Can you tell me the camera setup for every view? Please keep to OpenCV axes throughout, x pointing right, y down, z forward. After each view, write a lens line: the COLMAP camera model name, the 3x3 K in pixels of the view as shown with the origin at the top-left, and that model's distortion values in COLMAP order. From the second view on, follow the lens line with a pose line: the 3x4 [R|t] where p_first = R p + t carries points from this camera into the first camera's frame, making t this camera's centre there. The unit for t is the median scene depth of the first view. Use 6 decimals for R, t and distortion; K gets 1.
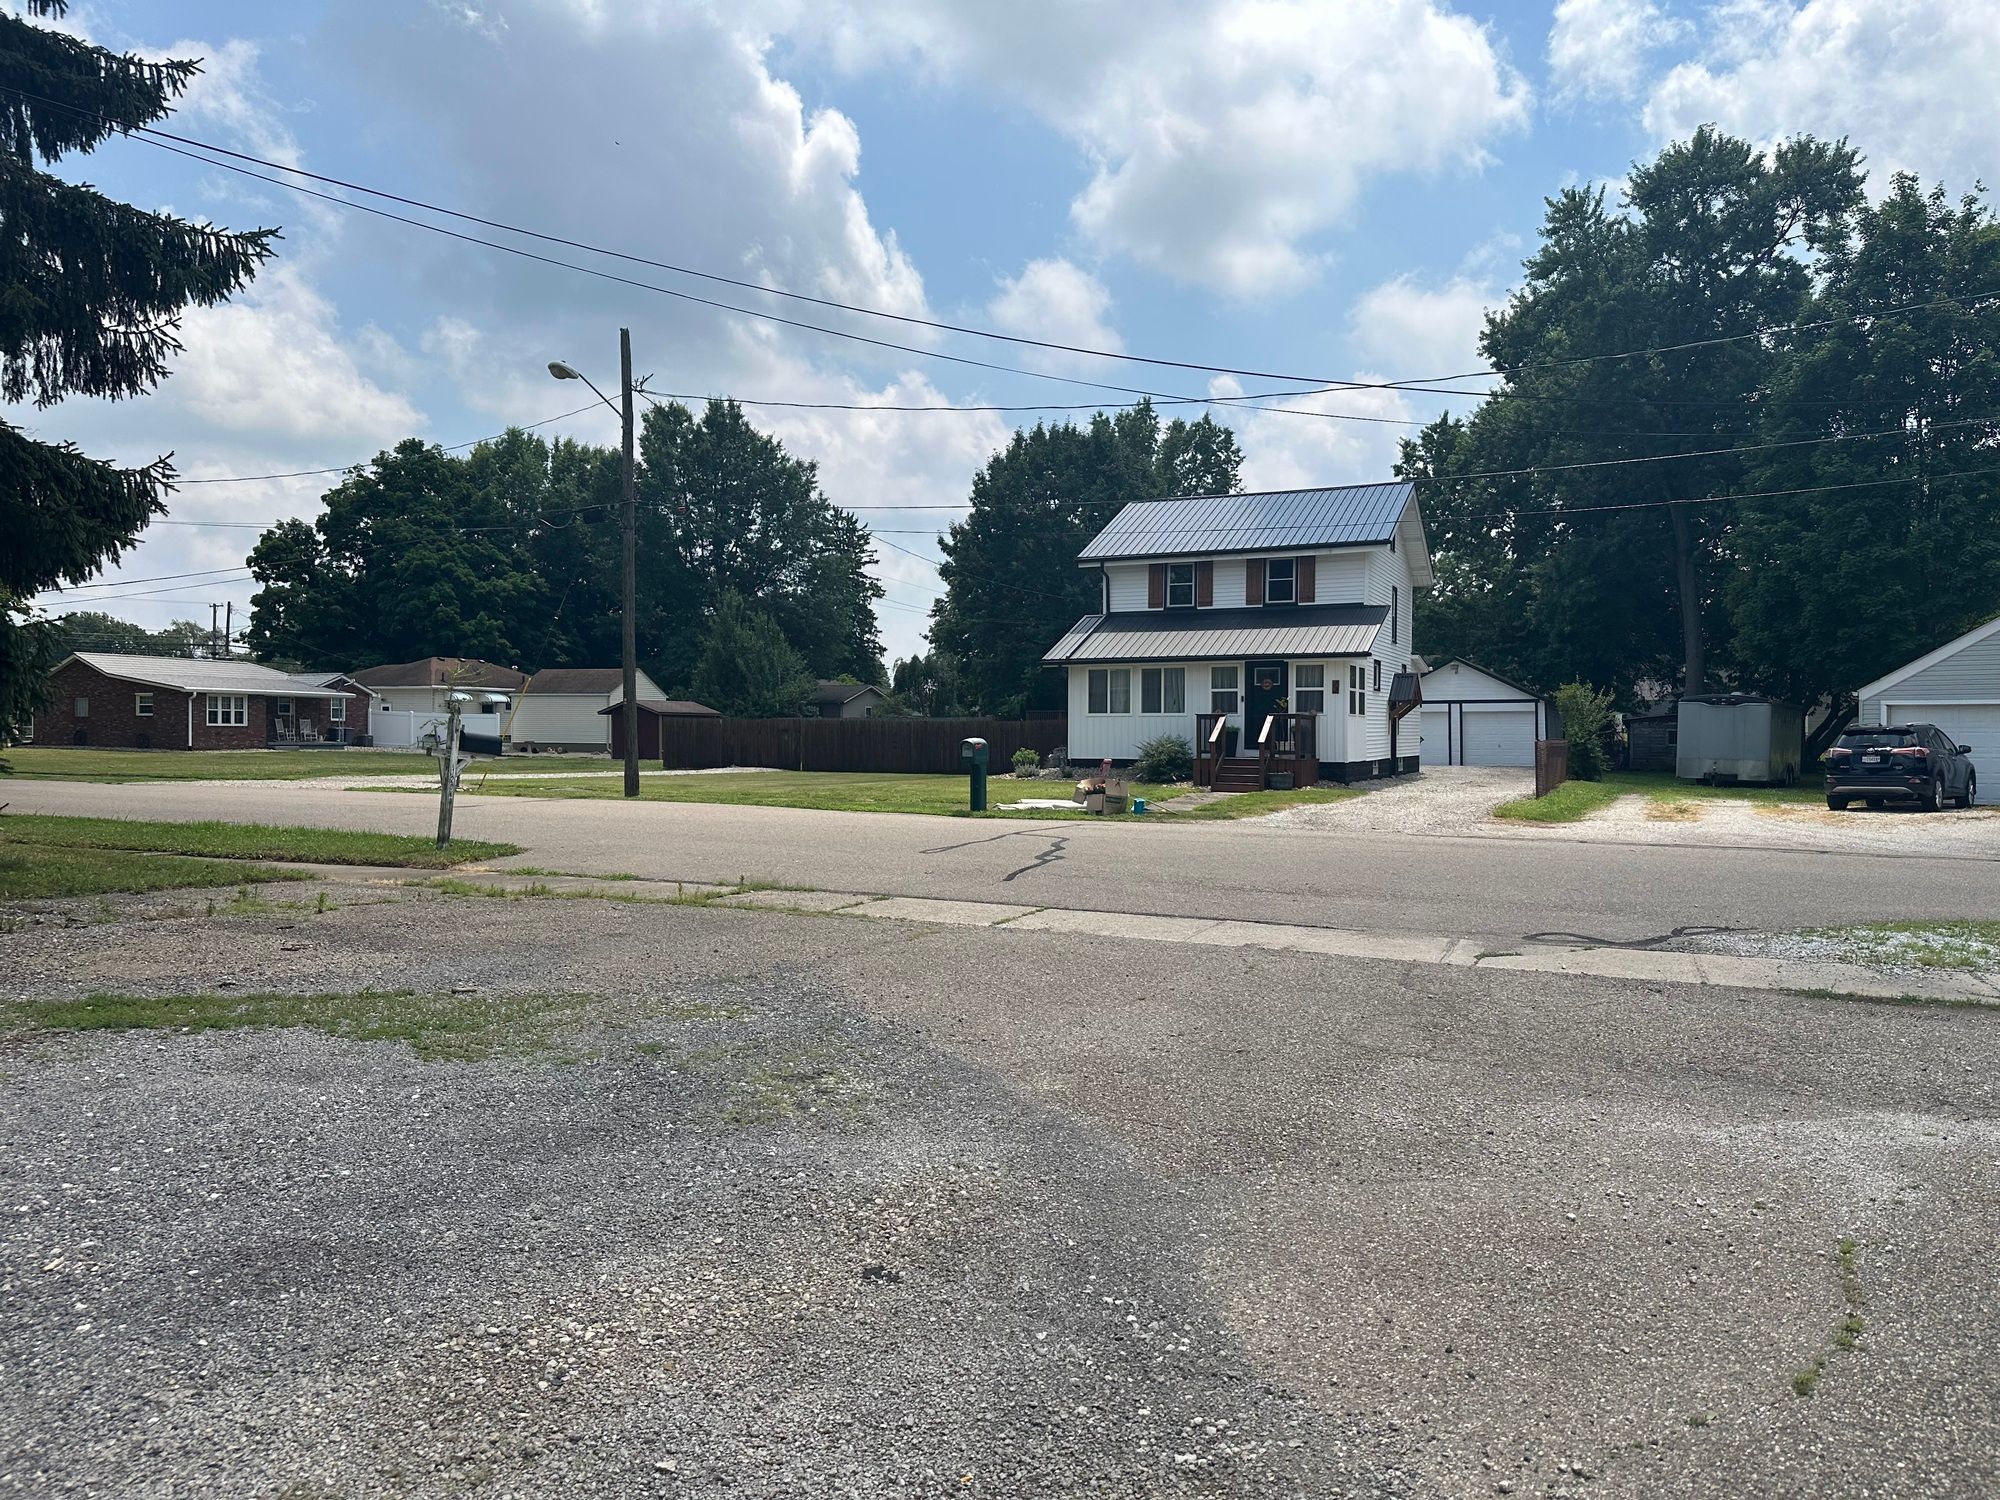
lens RADIAL K [[1484.4, 0, 1041.1], [0, 1484.4, 742.0], [0, 0, 1]] dist [0.065500, -0.005933]
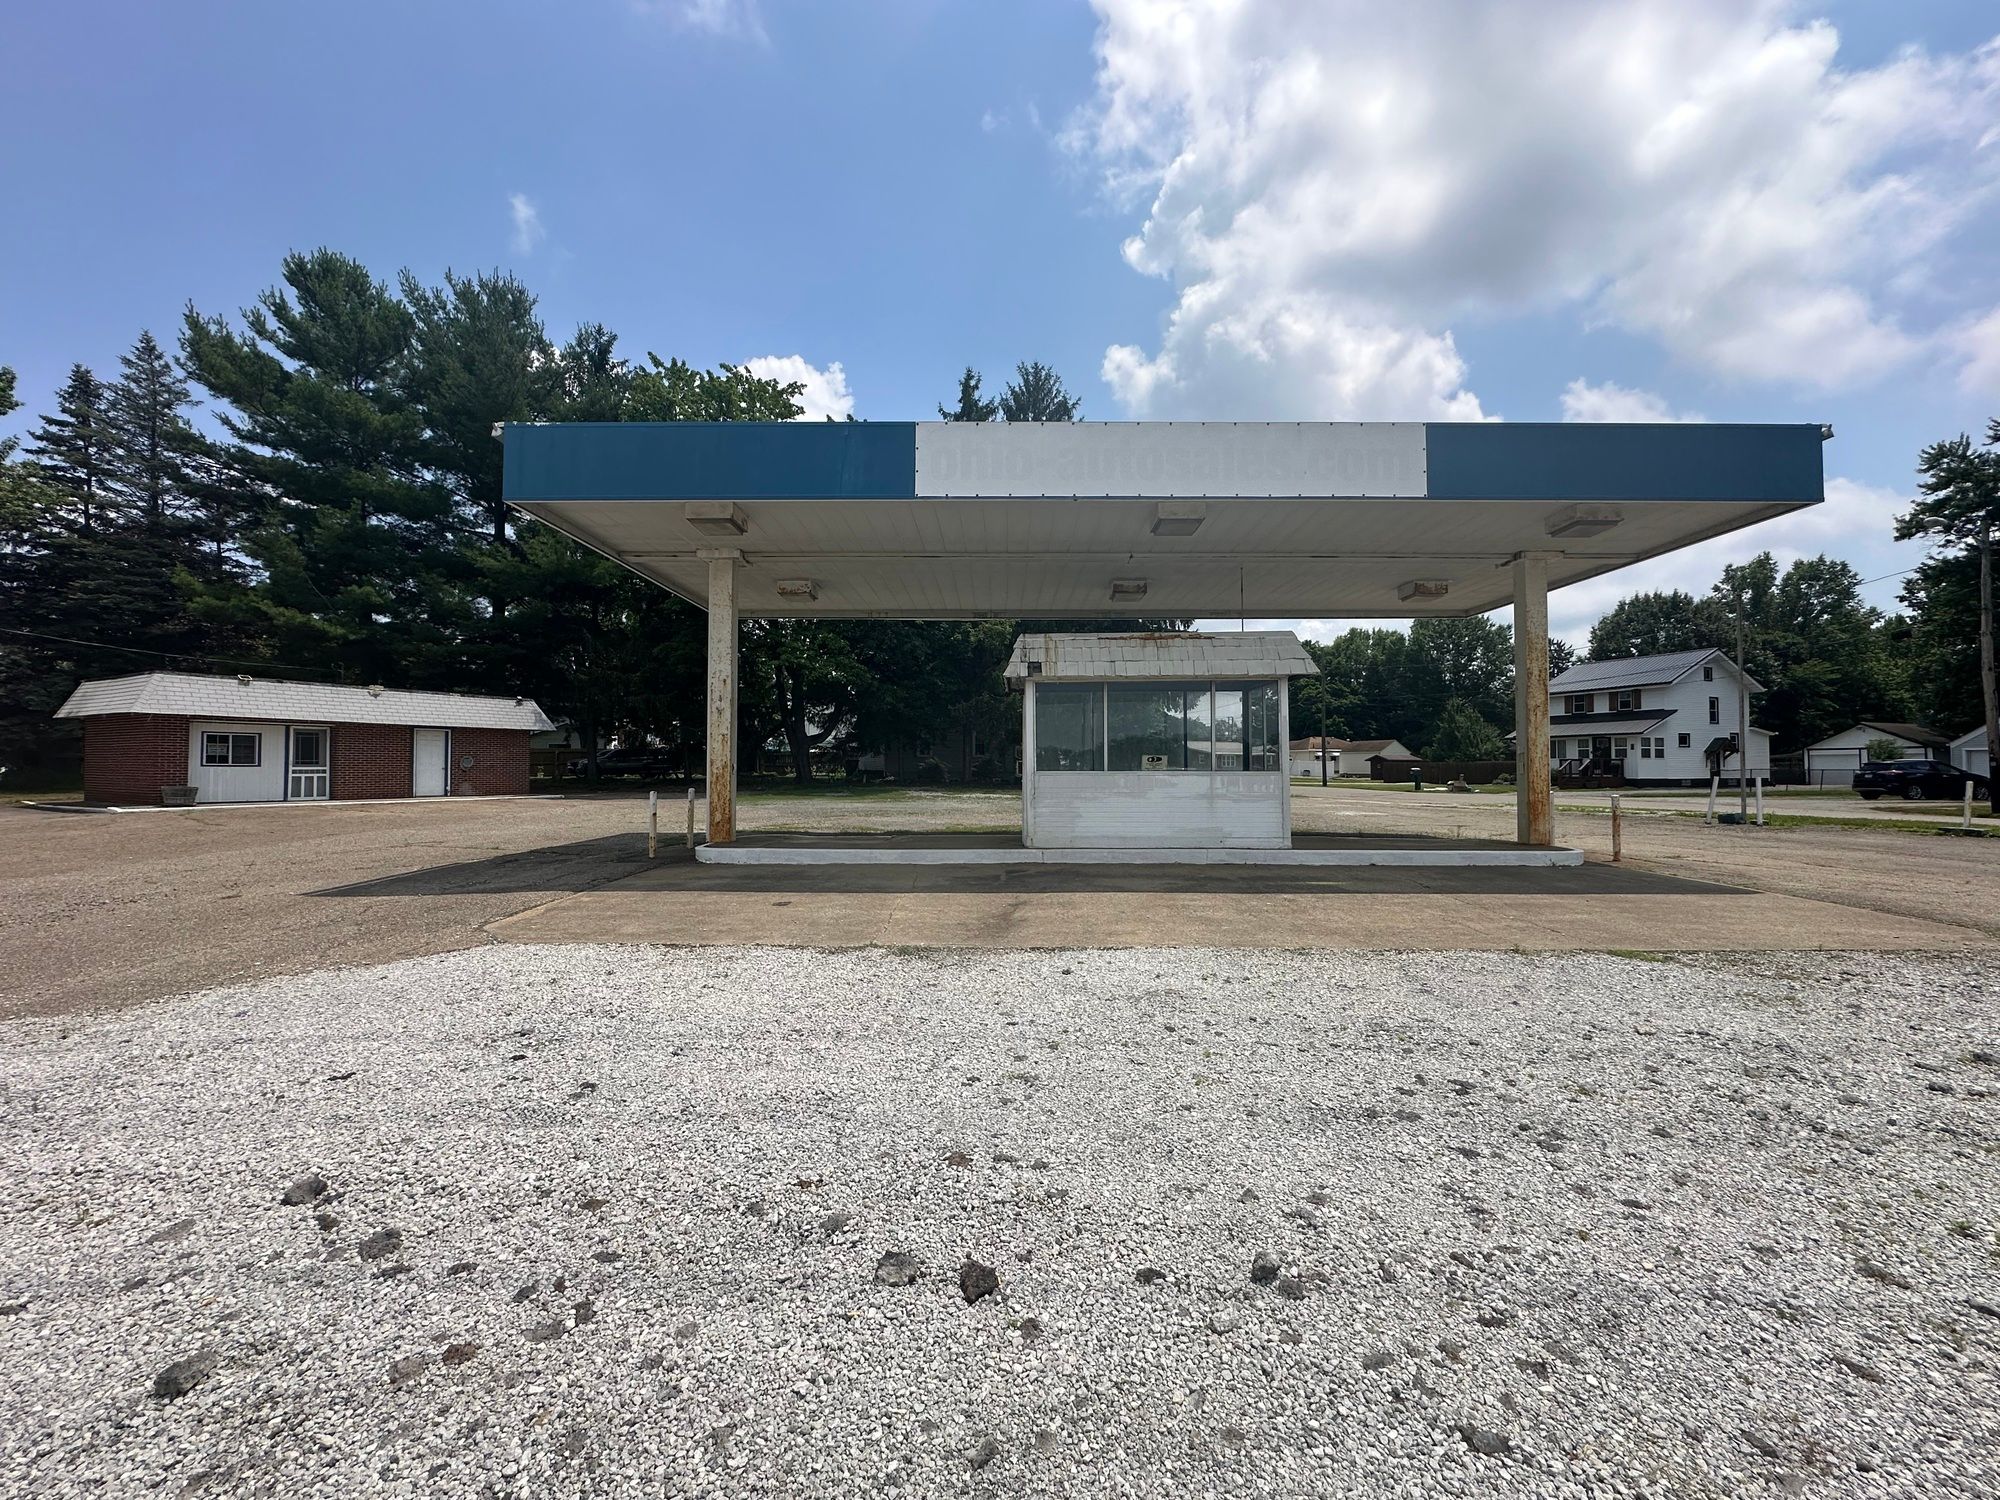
lens RADIAL K [[793.8, 0, 1000.0], [0, 793.8, 750.0], [0, 0, 1]] dist [-0.000326, -0.000017]
pose [[0.702712, -0.023119, -0.711099, 0.225347], [0.000586, 0.999490, -0.031916, 0.004581], [0.711474, 0.022011, 0.702368, -0.354857]]
